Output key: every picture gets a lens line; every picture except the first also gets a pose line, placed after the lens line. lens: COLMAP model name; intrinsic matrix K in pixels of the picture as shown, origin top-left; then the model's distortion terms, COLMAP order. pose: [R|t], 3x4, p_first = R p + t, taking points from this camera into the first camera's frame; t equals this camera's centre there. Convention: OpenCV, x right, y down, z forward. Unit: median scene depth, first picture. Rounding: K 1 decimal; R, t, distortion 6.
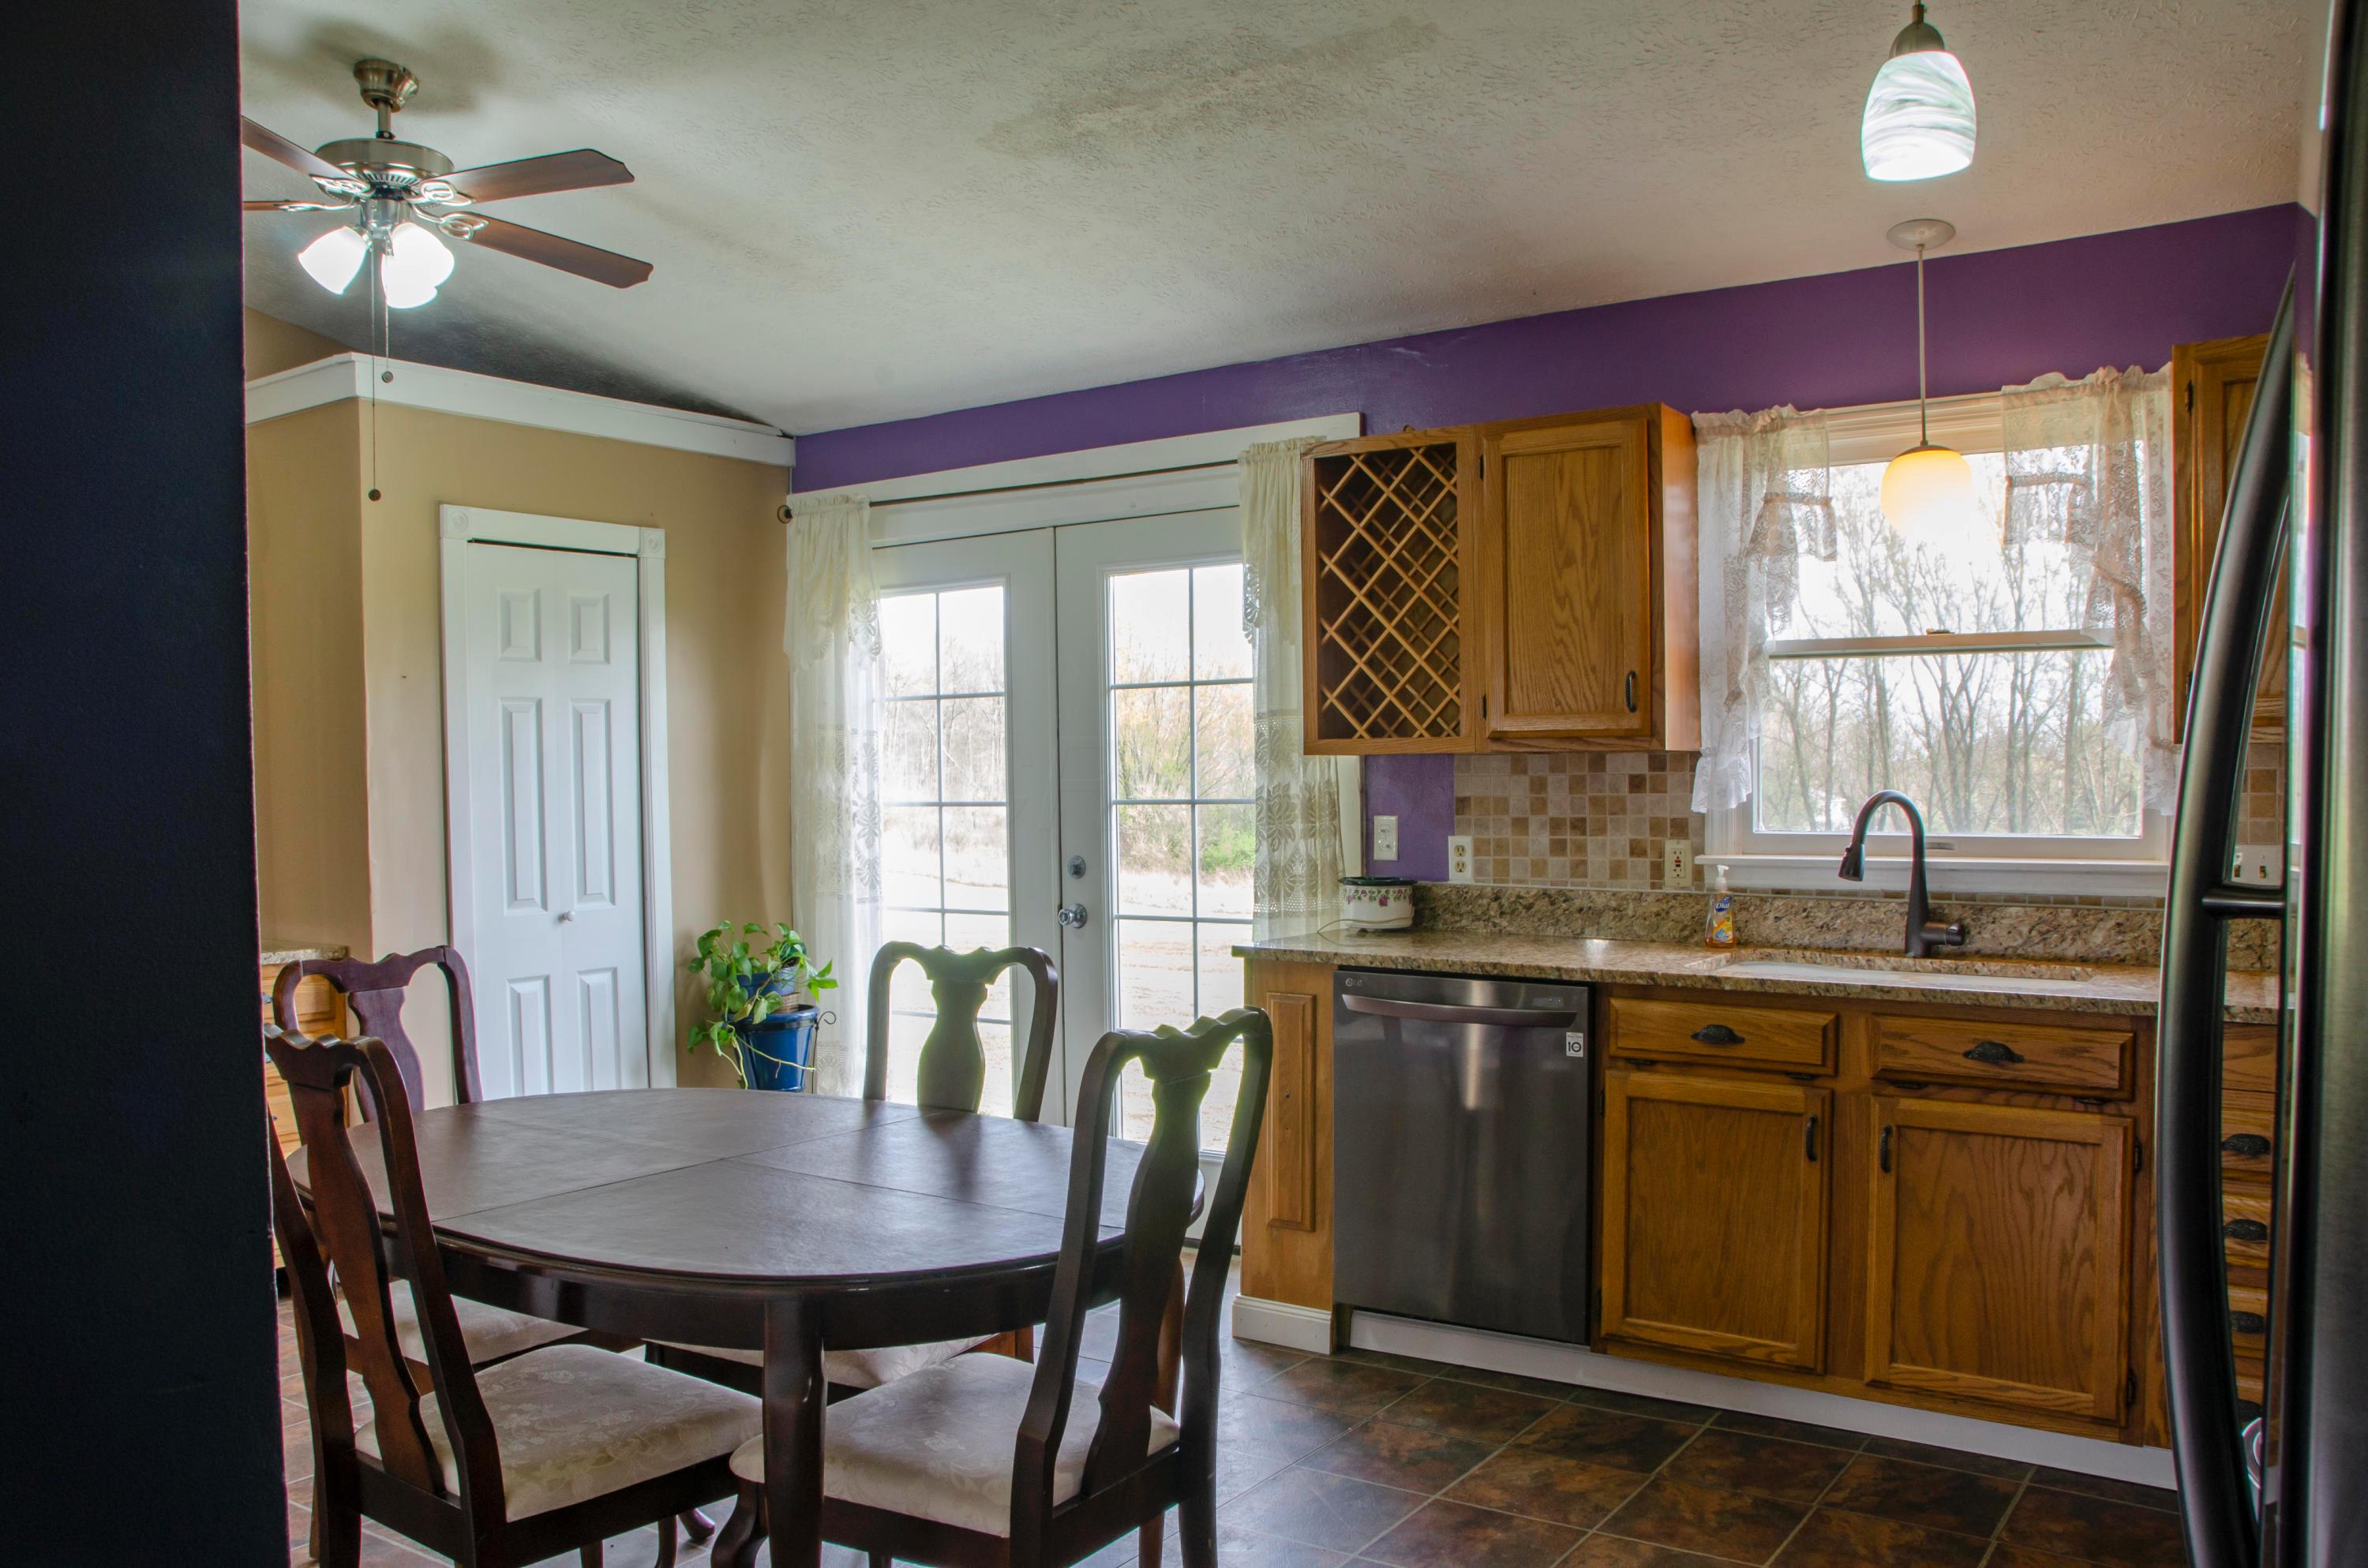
lens RADIAL K [[1871.1, 0, 1167.0], [0, 1871.1, 825.6], [0, 0, 1]] dist [-0.176625, 0.181602]
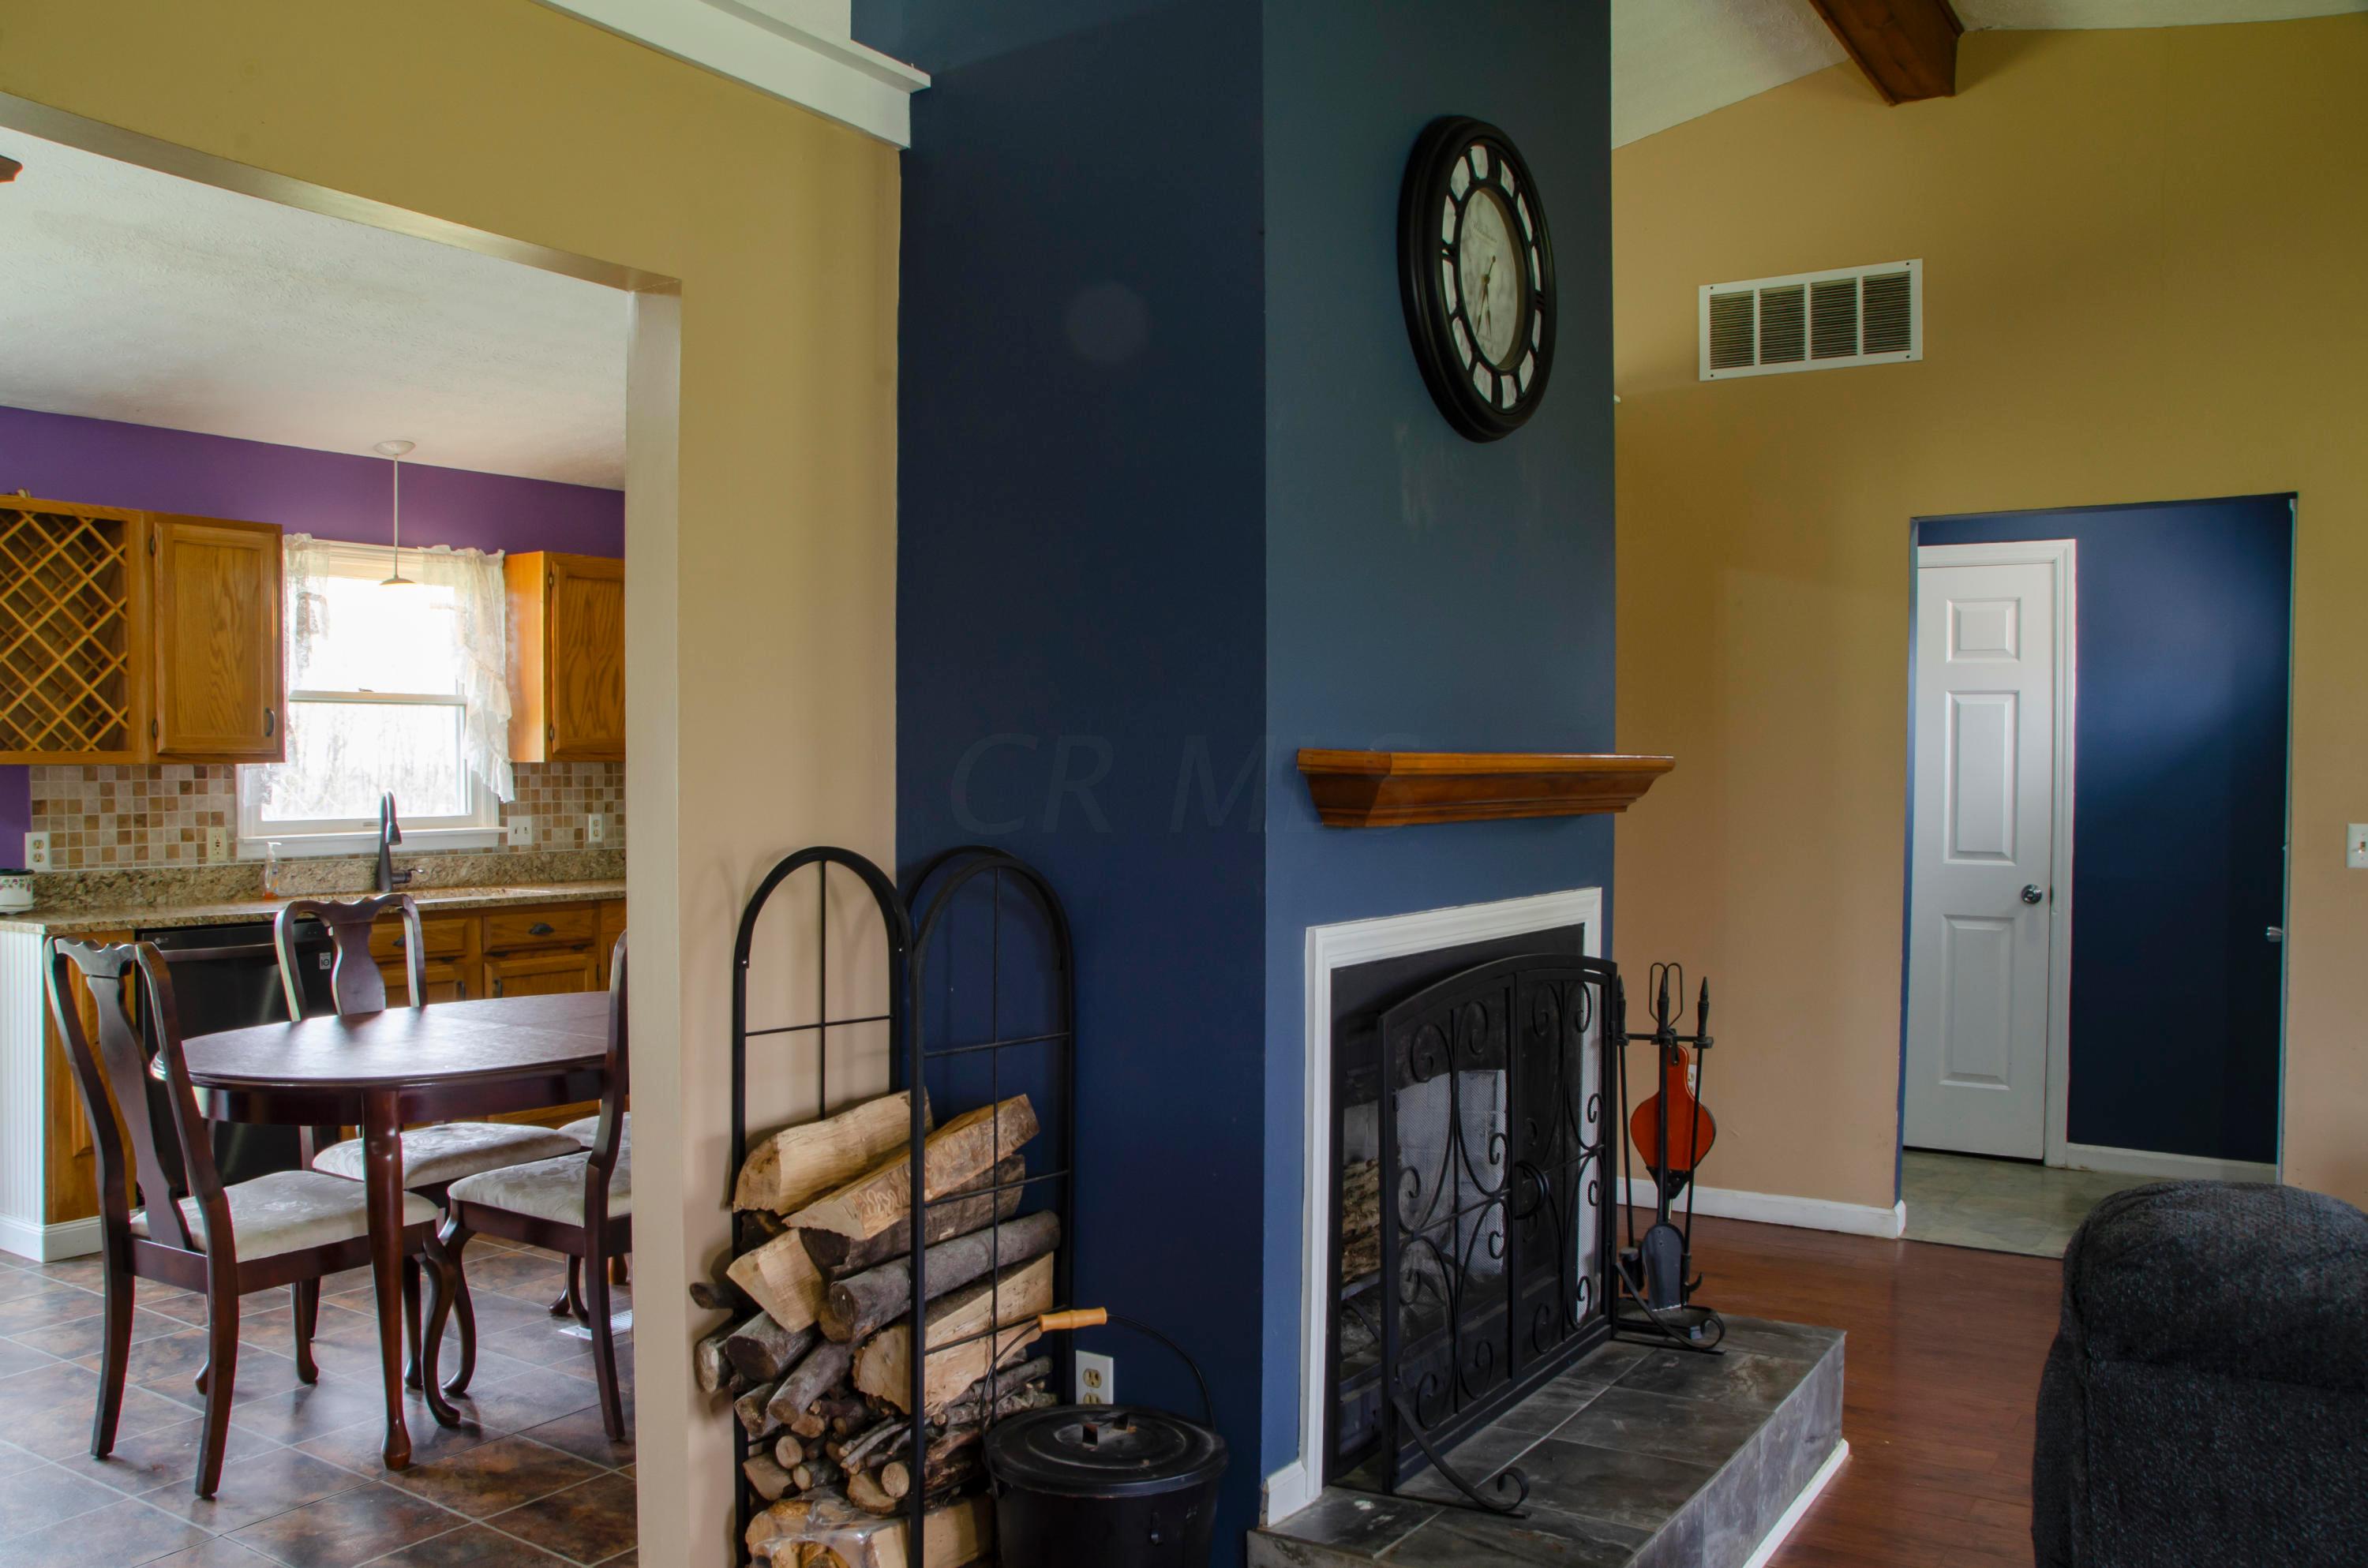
lens RADIAL K [[1871.1, 0, 1167.0], [0, 1871.1, 825.6], [0, 0, 1]] dist [-0.176625, 0.181602]
pose [[-0.019898, -0.022497, 0.999549, -1.142843], [0.034081, 0.999151, 0.023166, -0.000886], [-0.999221, 0.034527, -0.019115, 0.322434]]
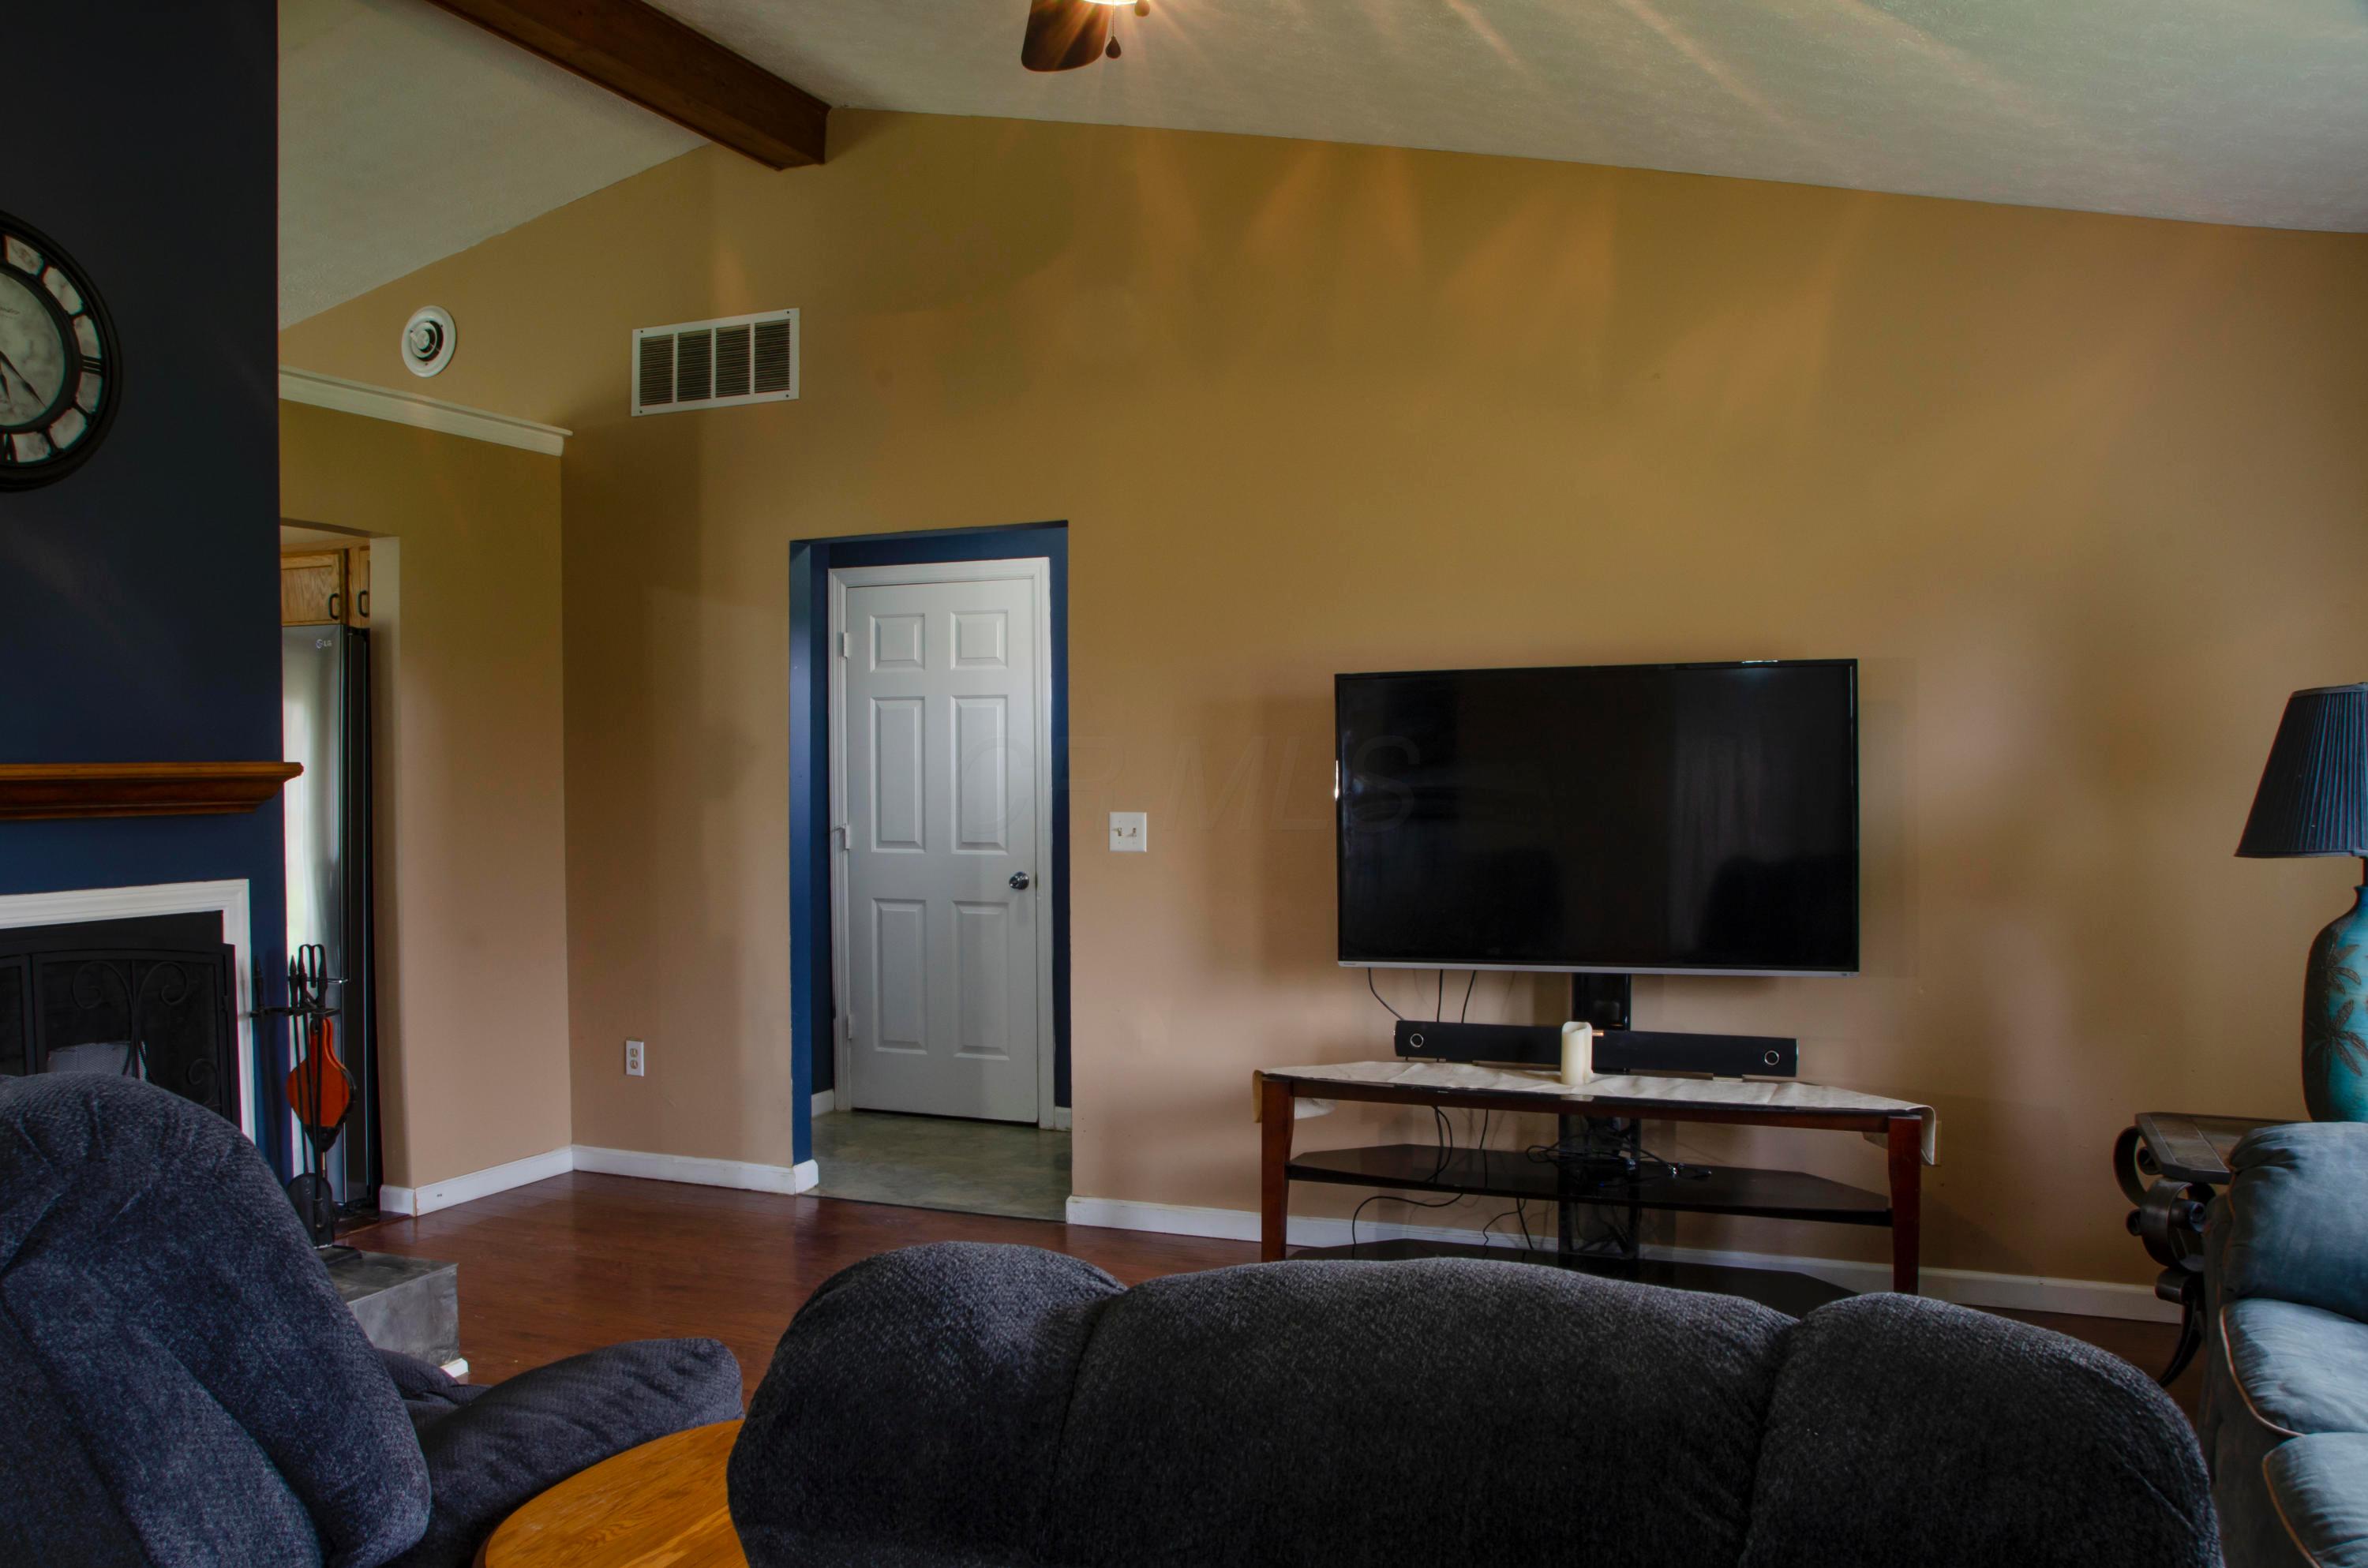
lens RADIAL K [[1855.0, 0, 1097.3], [0, 1855.0, 818.2], [0, 0, 1]] dist [-0.148679, 0.175002]
pose [[-0.194239, -0.018447, 0.980781, -1.319954], [0.041944, 0.998753, 0.027091, 0.015933], [-0.980057, 0.046400, -0.193223, -0.169891]]
